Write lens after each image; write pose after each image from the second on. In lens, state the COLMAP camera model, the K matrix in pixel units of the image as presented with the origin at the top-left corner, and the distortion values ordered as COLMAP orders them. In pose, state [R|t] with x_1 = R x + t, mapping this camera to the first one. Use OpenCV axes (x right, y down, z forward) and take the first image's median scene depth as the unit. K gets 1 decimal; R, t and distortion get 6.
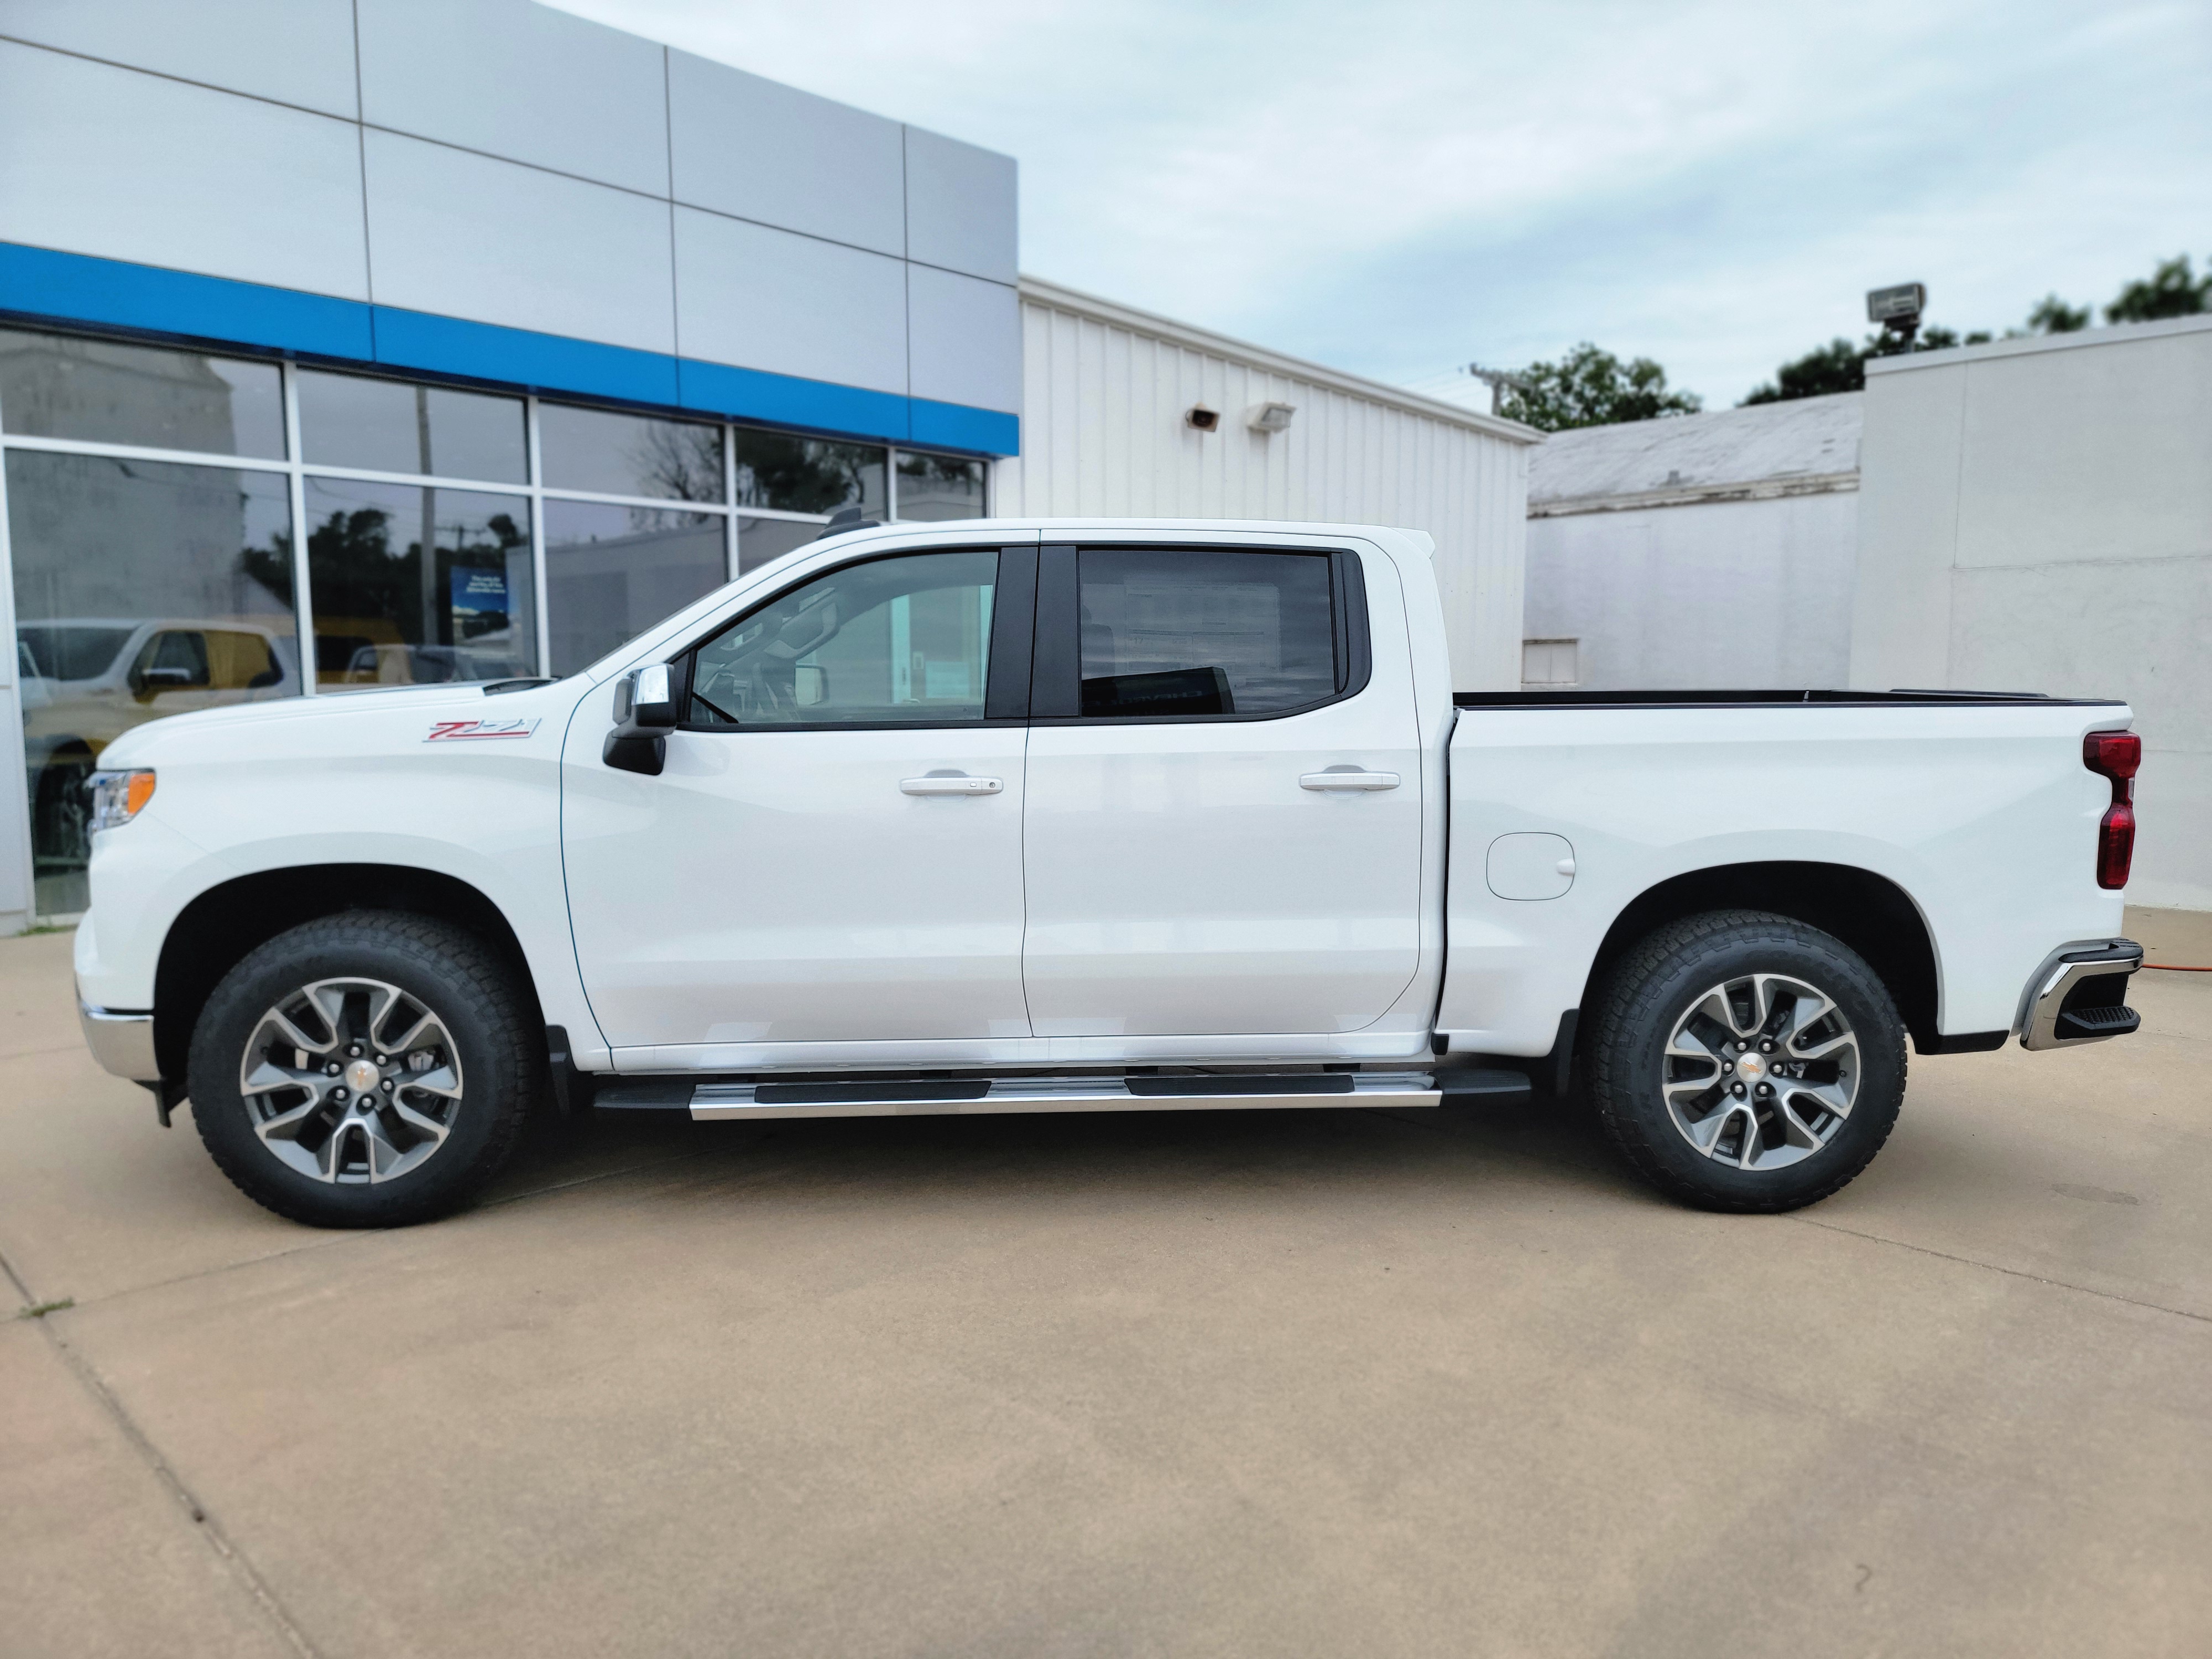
lens RADIAL K [[1566.5, 0, 1102.7], [0, 1566.5, 821.7], [0, 0, 1]] dist [0.078299, -0.072055]
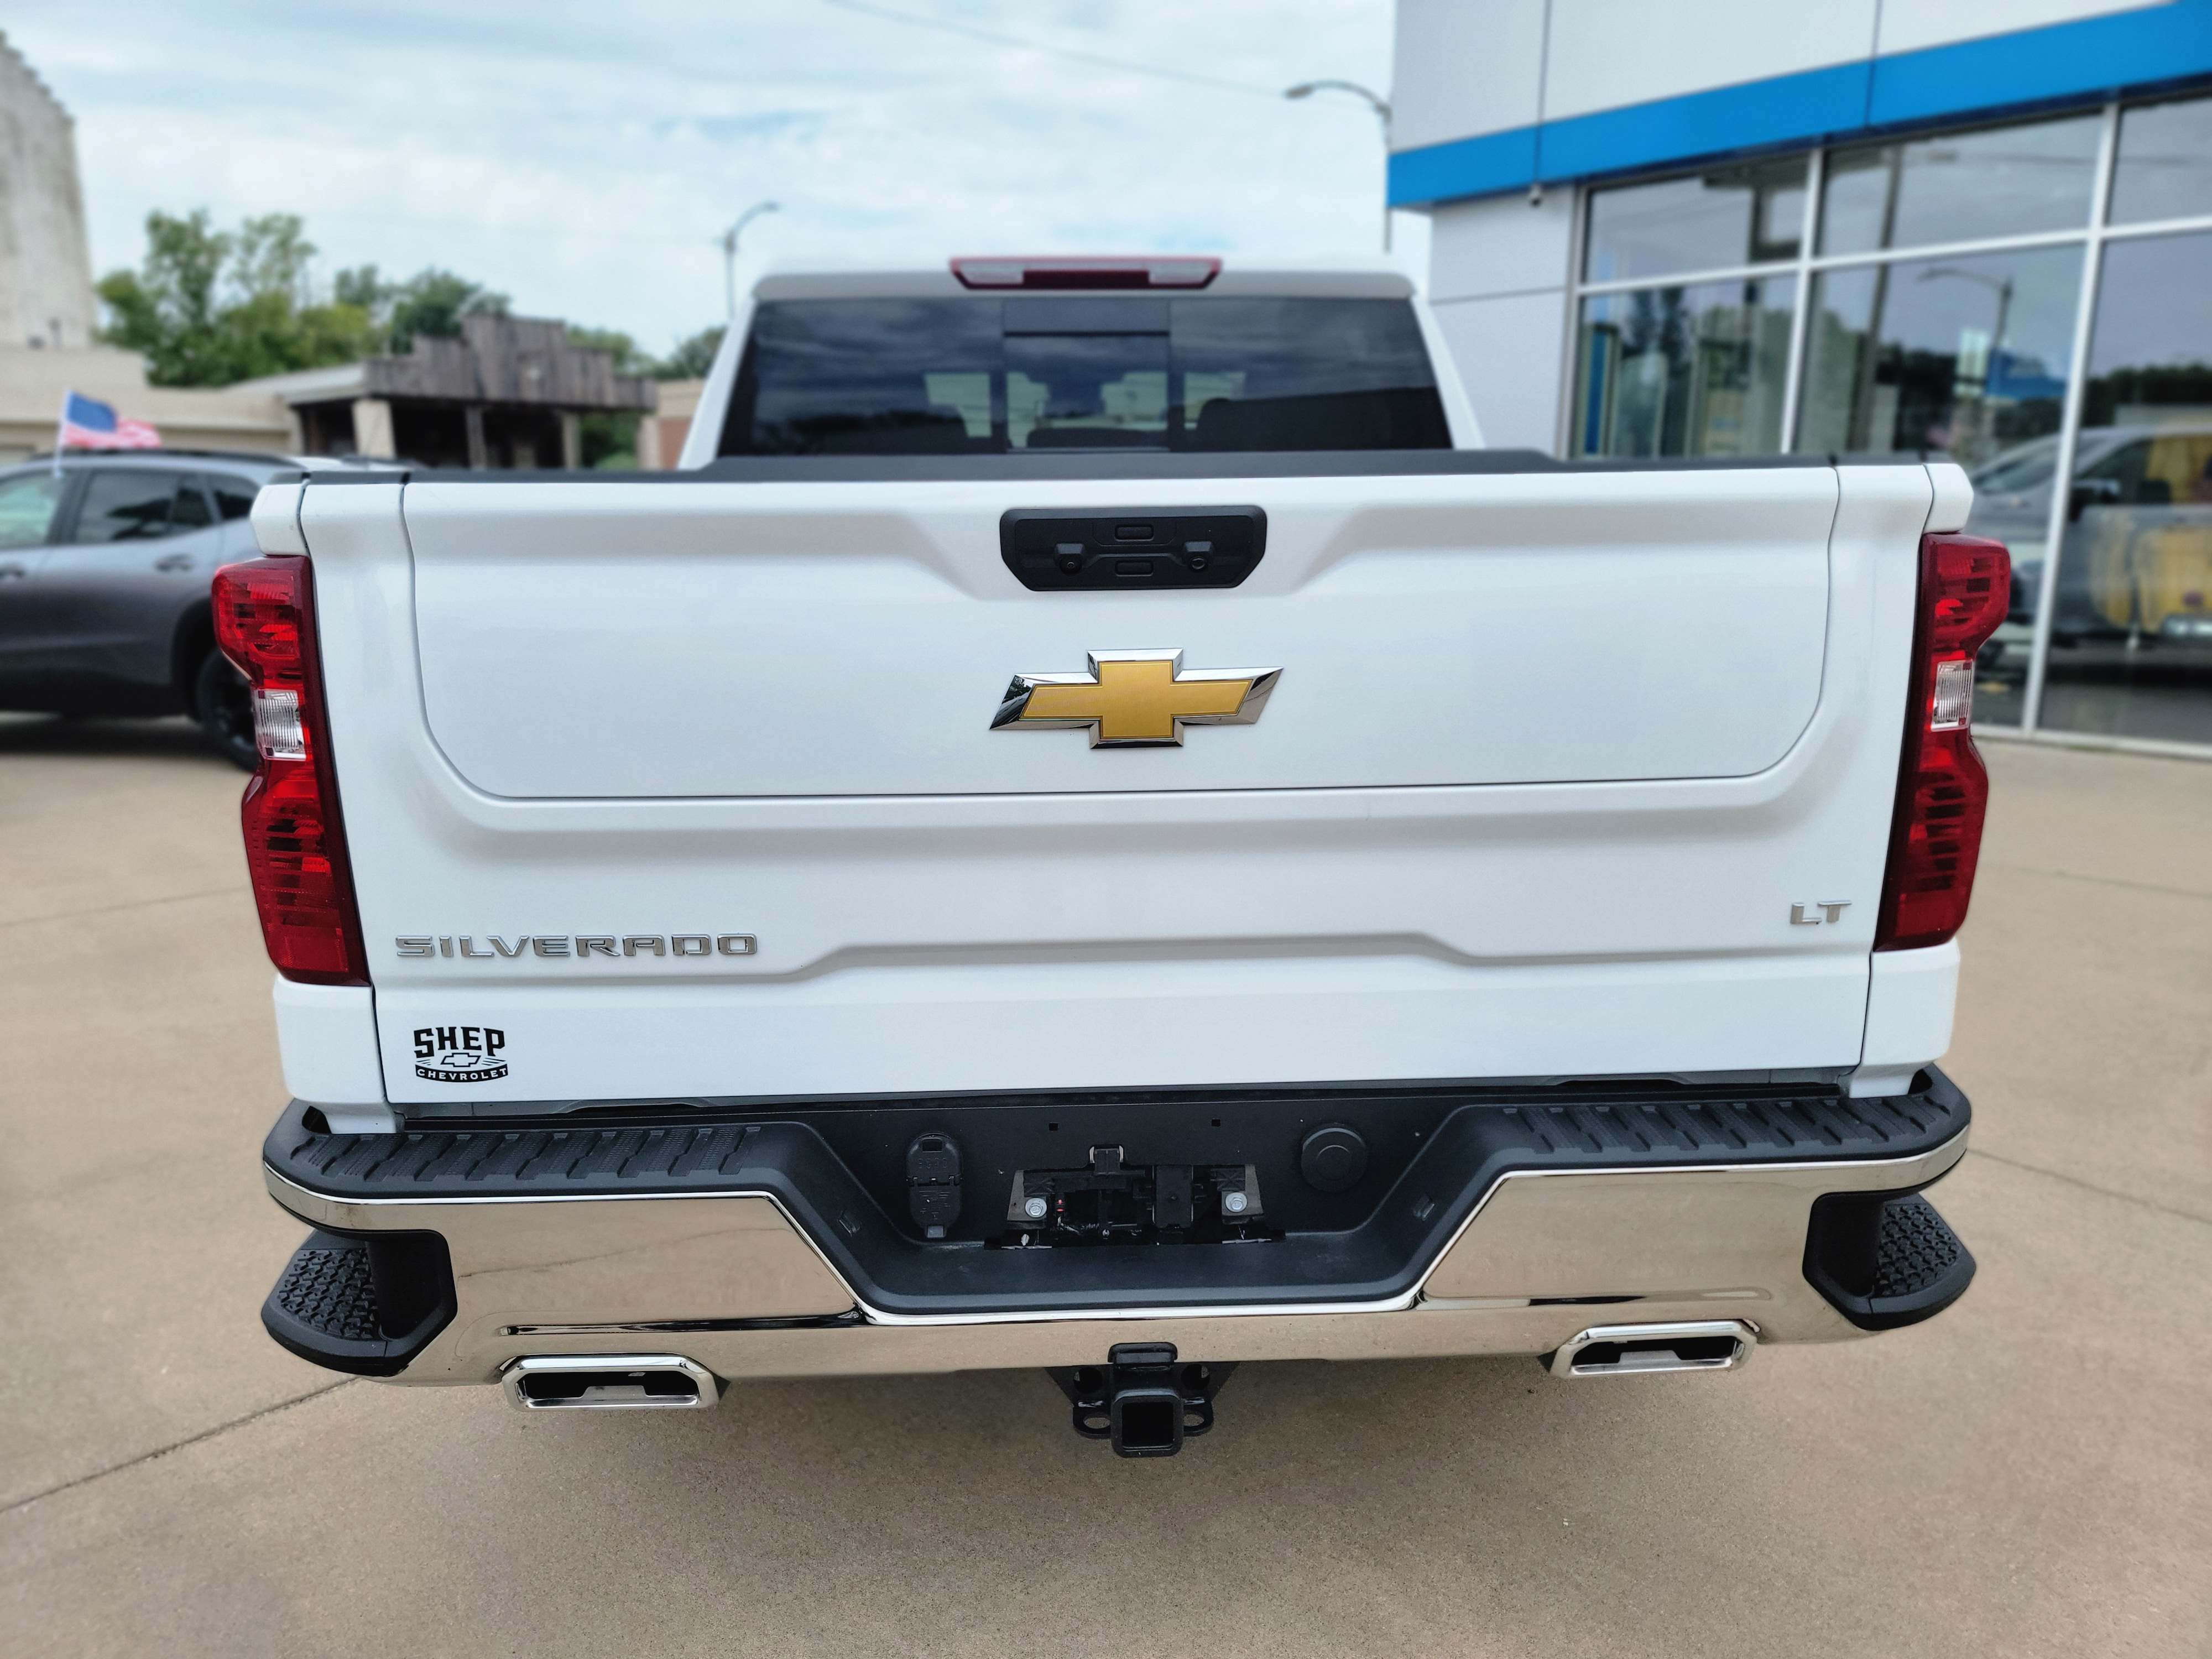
lens RADIAL K [[1532.5, 0, 1114.2], [0, 1532.5, 842.1], [0, 0, 1]] dist [0.083846, -0.068791]
pose [[-0.020721, 0.213097, -0.976811, 0.970641], [-0.091755, 0.972493, 0.214101, -0.086093], [0.995566, 0.094063, -0.000599, 1.172669]]
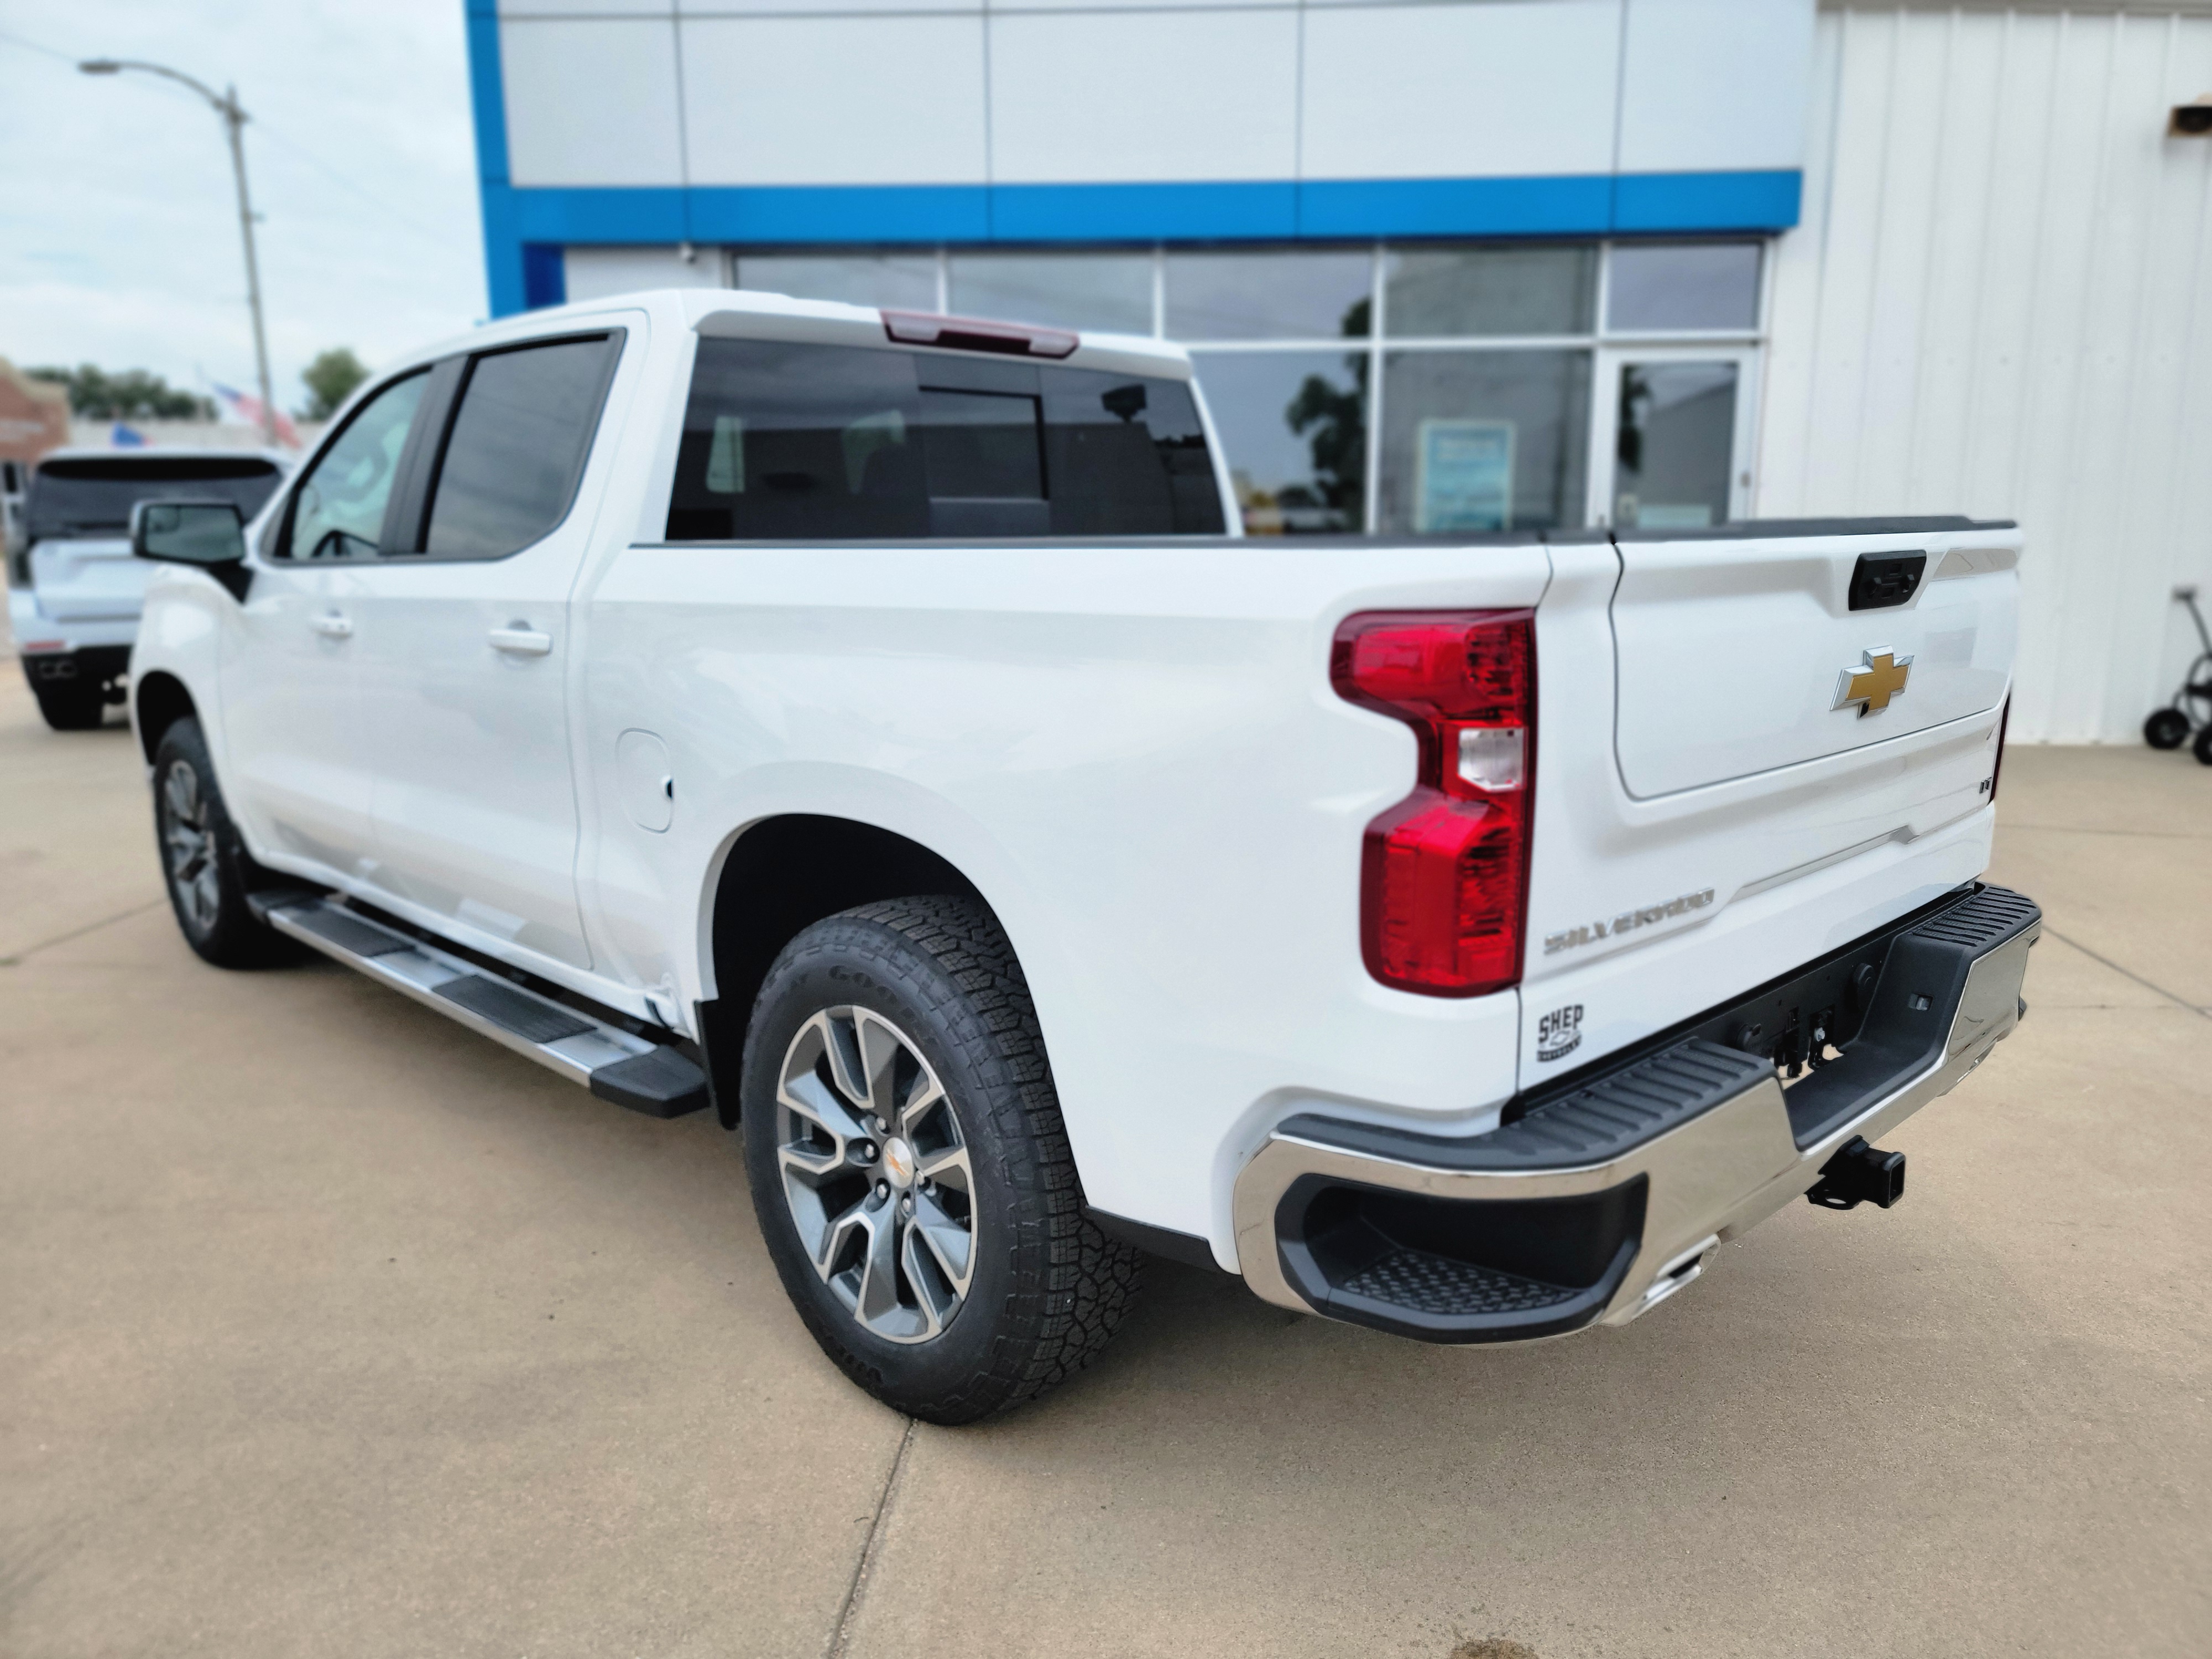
lens RADIAL K [[1554.9, 0, 1114.3], [0, 1554.9, 815.0], [0, 0, 1]] dist [0.081416, -0.072259]
pose [[0.655485, 0.125933, -0.744635, 0.857536], [-0.064291, 0.991725, 0.111127, -0.043415], [0.752467, -0.024969, 0.658156, 0.660998]]
